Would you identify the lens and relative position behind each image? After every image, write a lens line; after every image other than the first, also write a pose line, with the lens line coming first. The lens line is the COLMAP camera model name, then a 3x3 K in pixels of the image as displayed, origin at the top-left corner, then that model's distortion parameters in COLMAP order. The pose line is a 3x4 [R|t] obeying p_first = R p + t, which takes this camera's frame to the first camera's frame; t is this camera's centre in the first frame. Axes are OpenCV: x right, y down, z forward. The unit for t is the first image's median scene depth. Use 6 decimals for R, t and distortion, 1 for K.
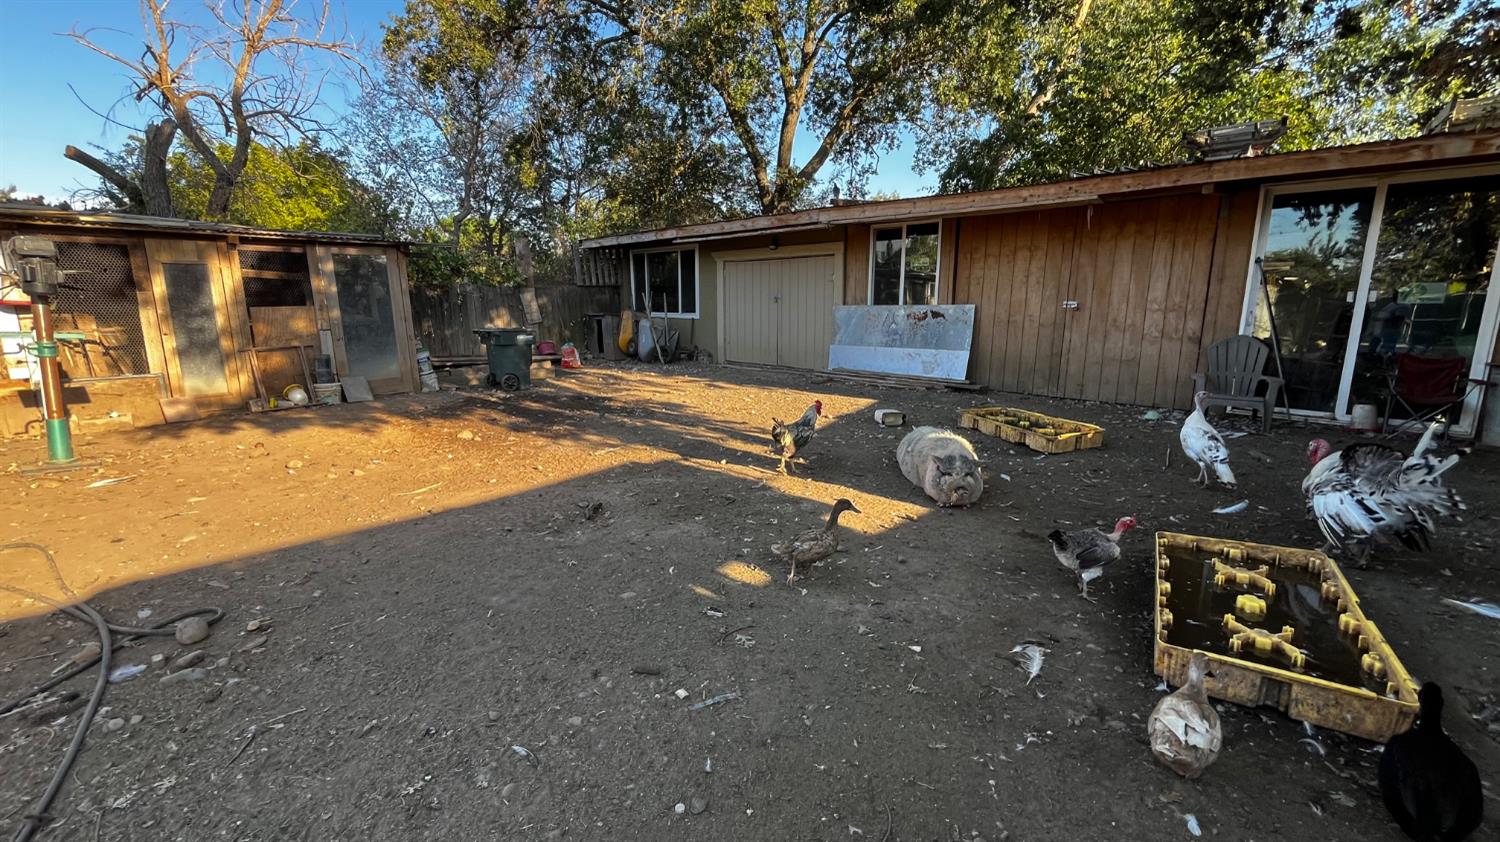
lens RADIAL K [[621.2, 0, 756.6], [0, 621.2, 420.7], [0, 0, 1]] dist [-0.000397, 0.000168]
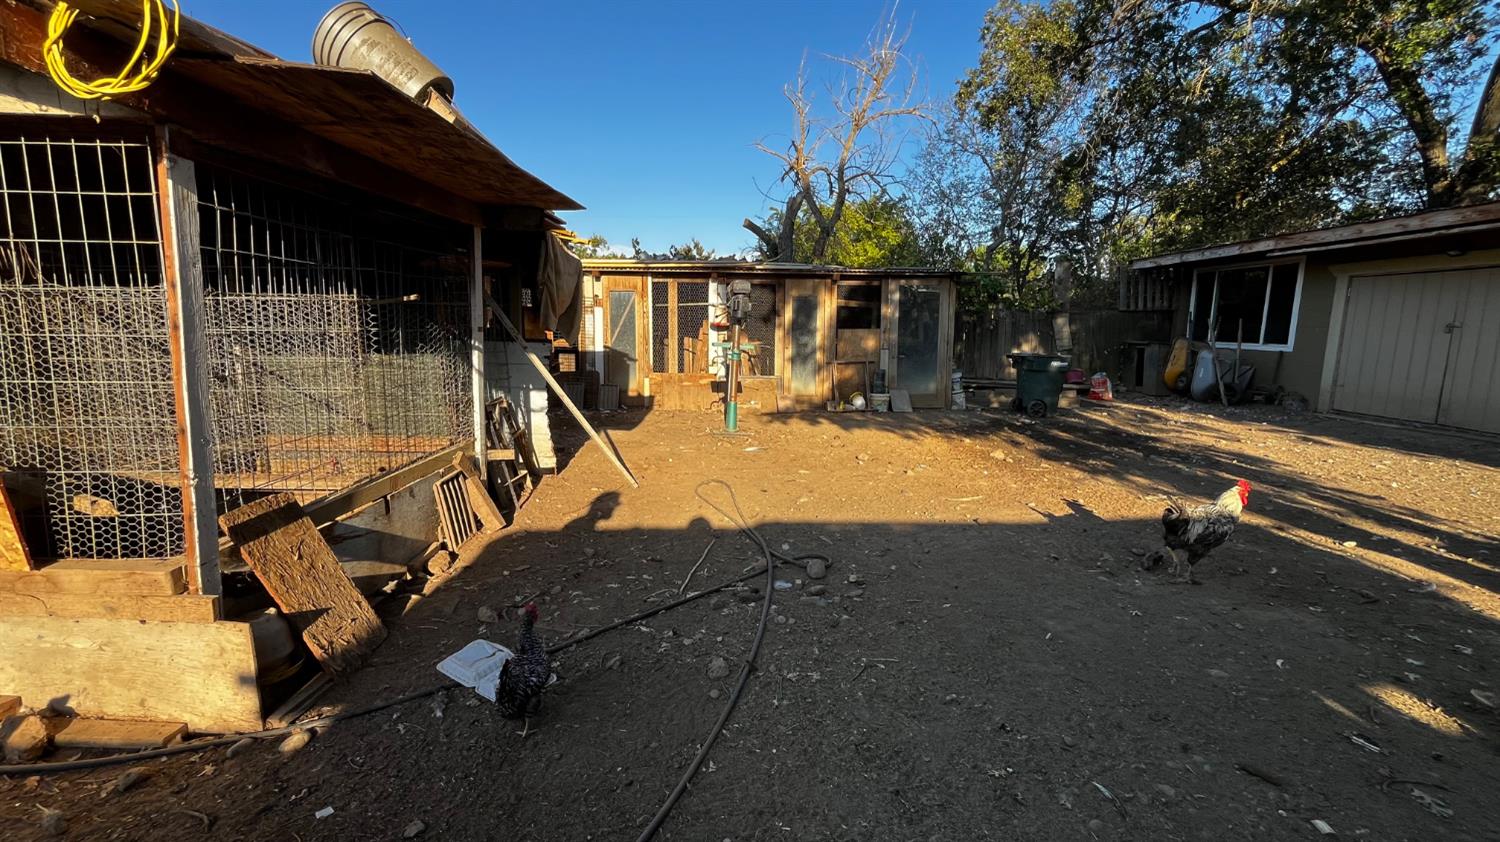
lens RADIAL K [[621.2, 0, 745.1], [0, 621.2, 420.7], [0, 0, 1]] dist [-0.000397, 0.000168]
pose [[0.706812, 0.116057, -0.697816, -0.035907], [-0.143876, 0.989417, 0.018824, 0.005732], [0.692615, 0.087094, 0.716030, -0.025877]]
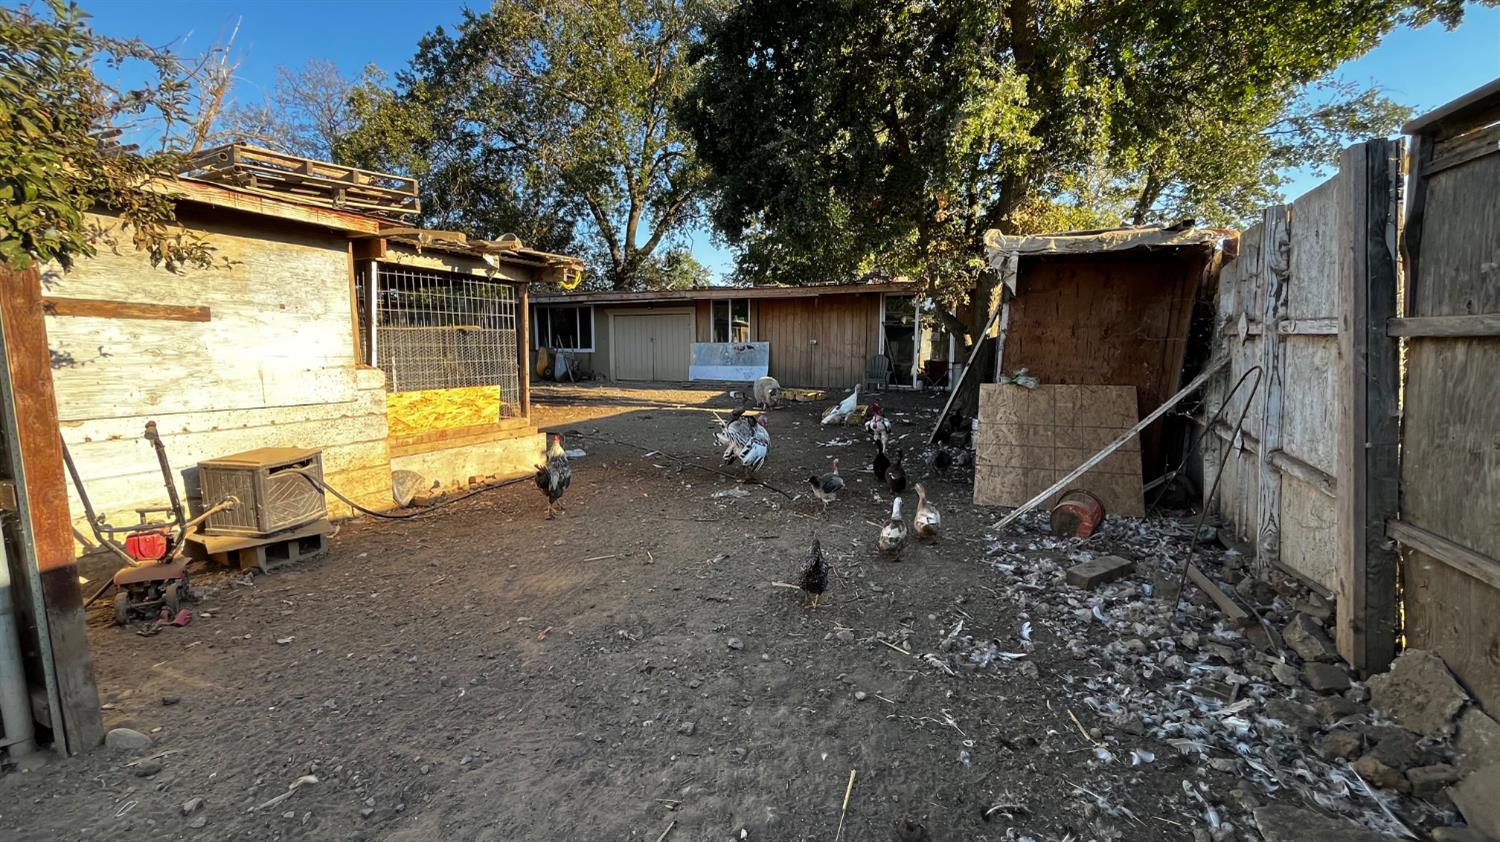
lens RADIAL K [[621.2, 0, 754.2], [0, 621.2, 416.0], [0, 0, 1]] dist [-0.000397, 0.000168]
pose [[0.945957, -0.041599, 0.321614, -0.318470], [0.064236, 0.996124, -0.060095, 0.152842], [-0.317868, 0.077506, 0.944962, -0.780402]]
